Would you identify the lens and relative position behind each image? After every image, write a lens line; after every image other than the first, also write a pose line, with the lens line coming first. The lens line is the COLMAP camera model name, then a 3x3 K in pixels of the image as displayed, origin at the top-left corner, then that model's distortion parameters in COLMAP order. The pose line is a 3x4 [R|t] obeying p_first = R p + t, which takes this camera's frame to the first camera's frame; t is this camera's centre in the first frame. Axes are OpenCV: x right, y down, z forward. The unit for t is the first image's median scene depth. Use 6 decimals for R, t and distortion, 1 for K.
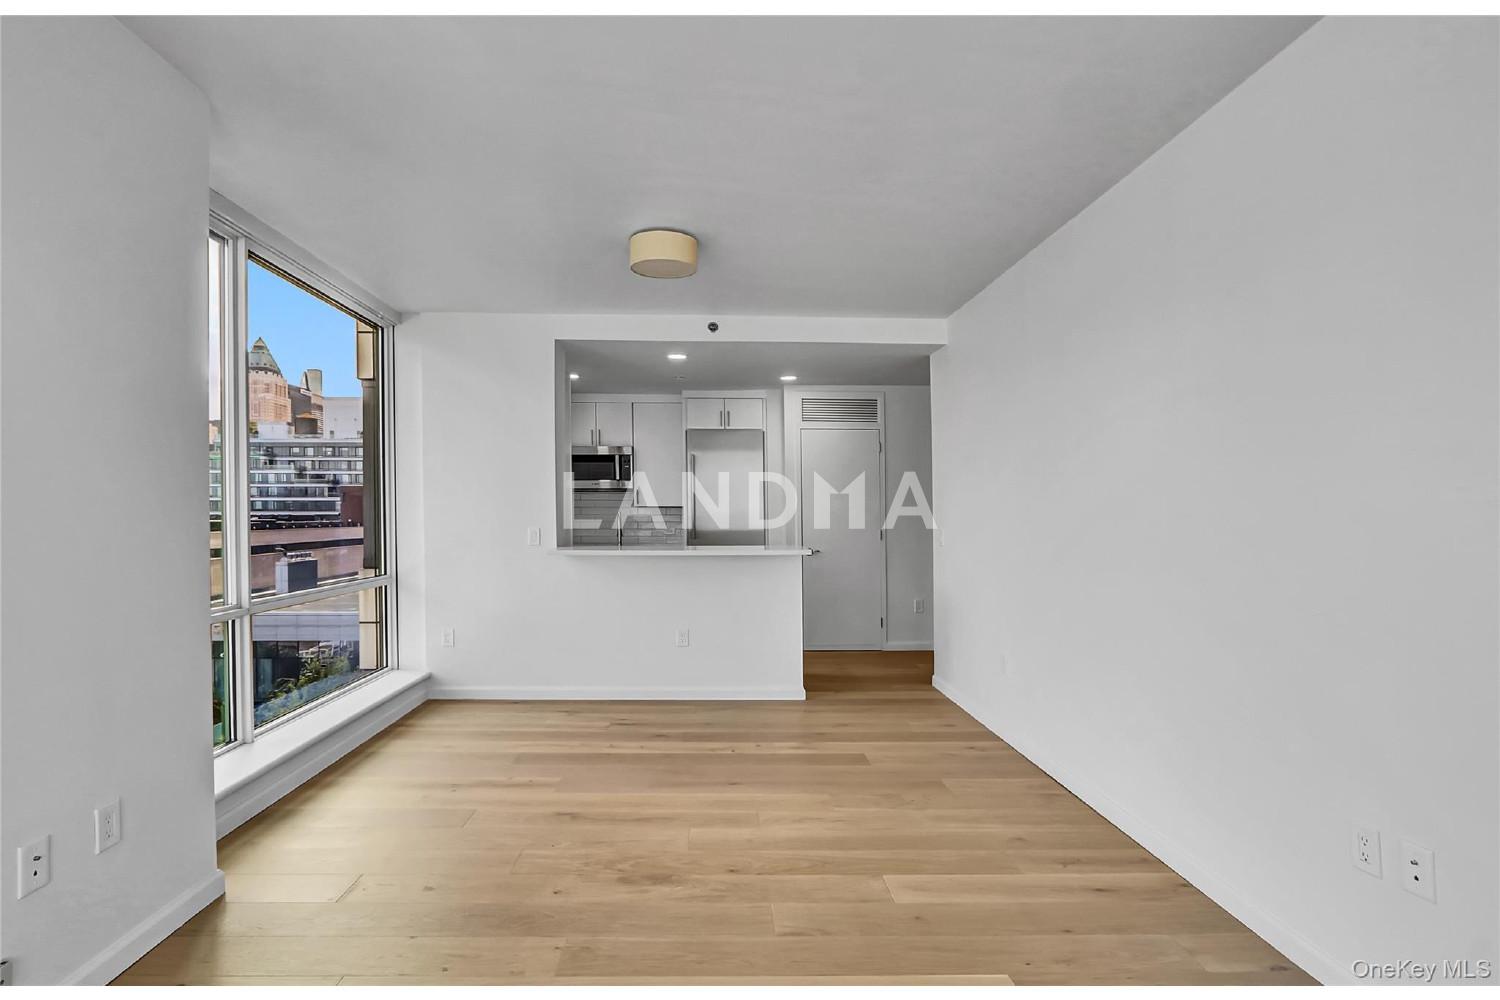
lens RADIAL K [[700.3, 0, 731.6], [0, 700.3, 508.4], [0, 0, 1]] dist [-0.021073, 0.005633]
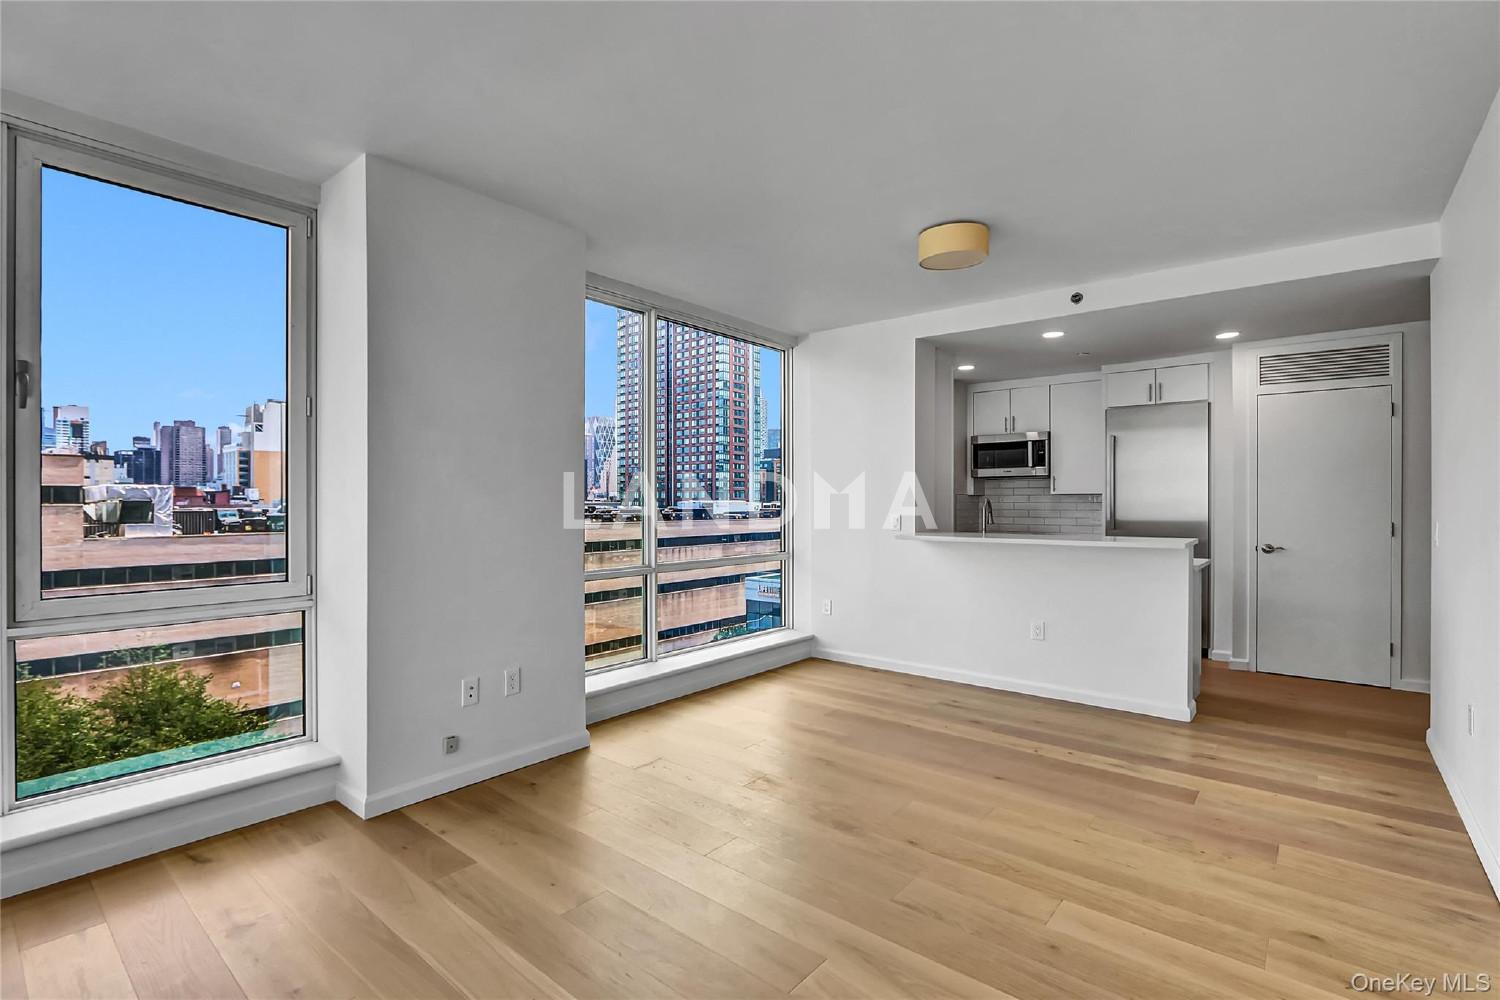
lens RADIAL K [[694.0, 0, 750.0], [0, 694.0, 500.0], [0, 0, 1]] dist [-0.010610, 0.000779]
pose [[0.755788, -0.003513, -0.654807, 0.264488], [0.006367, 0.999978, 0.001983, 0.001948], [0.654785, -0.005668, 0.755794, 0.031949]]
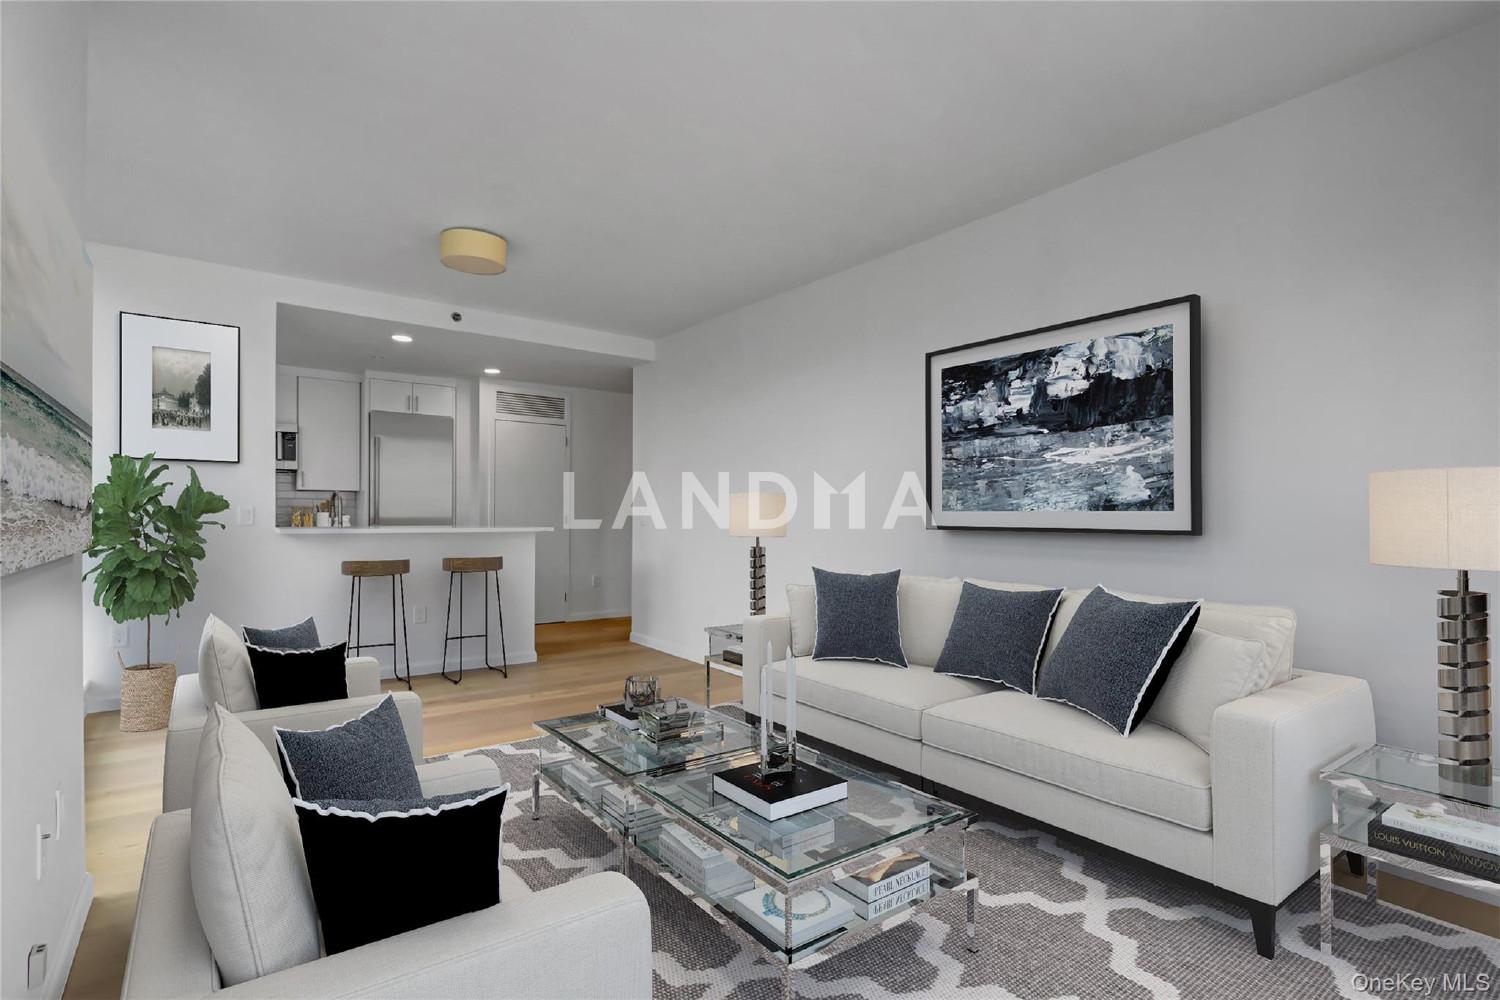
lens RADIAL K [[700.3, 0, 731.6], [0, 700.3, 508.4], [0, 0, 1]] dist [-0.021073, 0.005633]
pose [[0.812639, 0.008508, 0.582705, -0.323953], [-0.009533, 0.999954, -0.001305, 0.027982], [-0.582690, -0.004495, 0.812682, -0.103721]]
